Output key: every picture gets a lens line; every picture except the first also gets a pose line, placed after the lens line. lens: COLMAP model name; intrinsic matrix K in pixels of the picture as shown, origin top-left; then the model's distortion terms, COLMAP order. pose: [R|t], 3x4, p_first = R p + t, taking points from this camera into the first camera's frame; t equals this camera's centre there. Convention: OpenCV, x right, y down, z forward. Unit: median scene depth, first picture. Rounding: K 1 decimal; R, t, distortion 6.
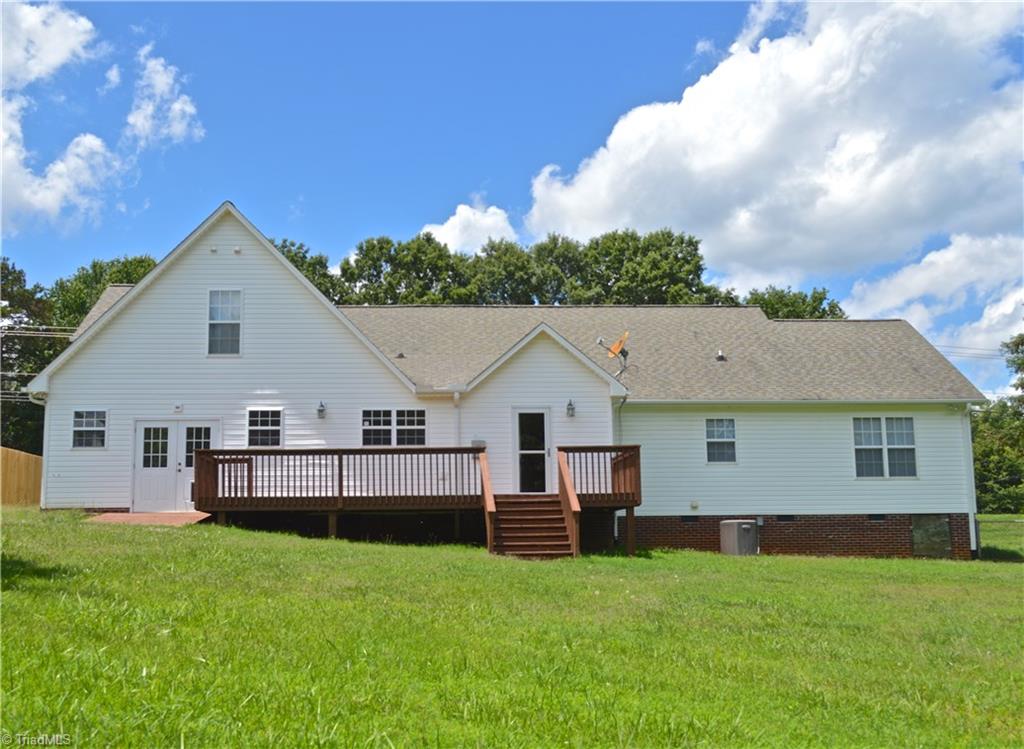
lens RADIAL K [[1016.4, 0, 510.9], [0, 1016.4, 377.0], [0, 0, 1]] dist [0.006271, 0.000000]
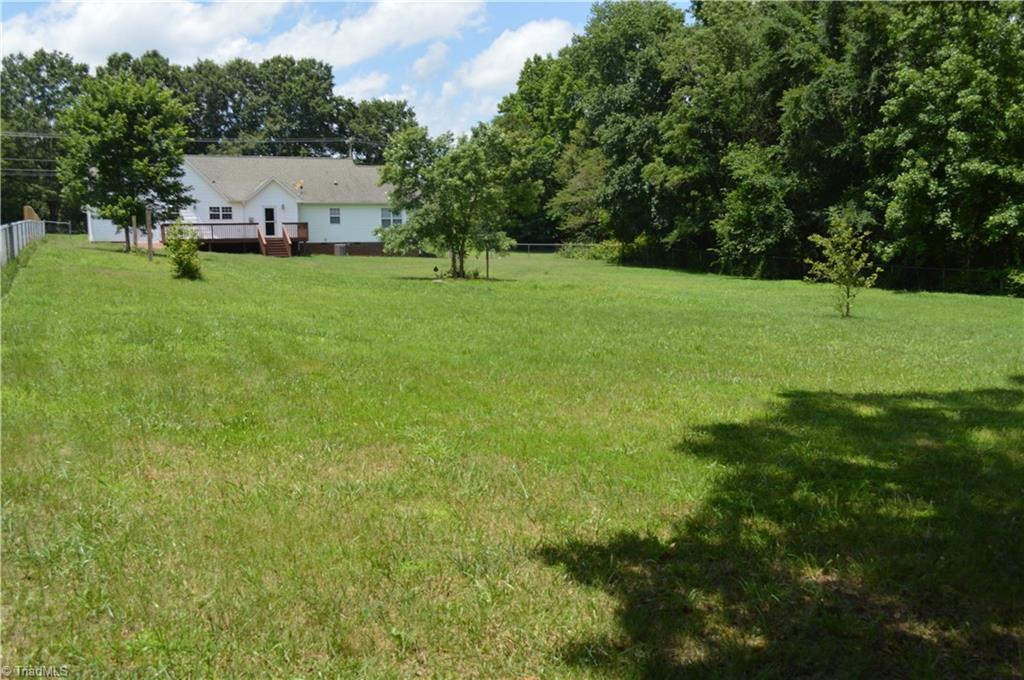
lens RADIAL K [[976.8, 0, 511.6], [0, 976.8, 339.2], [0, 0, 1]] dist [-0.016440, 0.000000]
pose [[0.936295, -0.036316, 0.349332, -0.300840], [-0.053904, 0.967996, 0.245107, -0.304230], [-0.347053, -0.248323, 0.904373, -1.747739]]
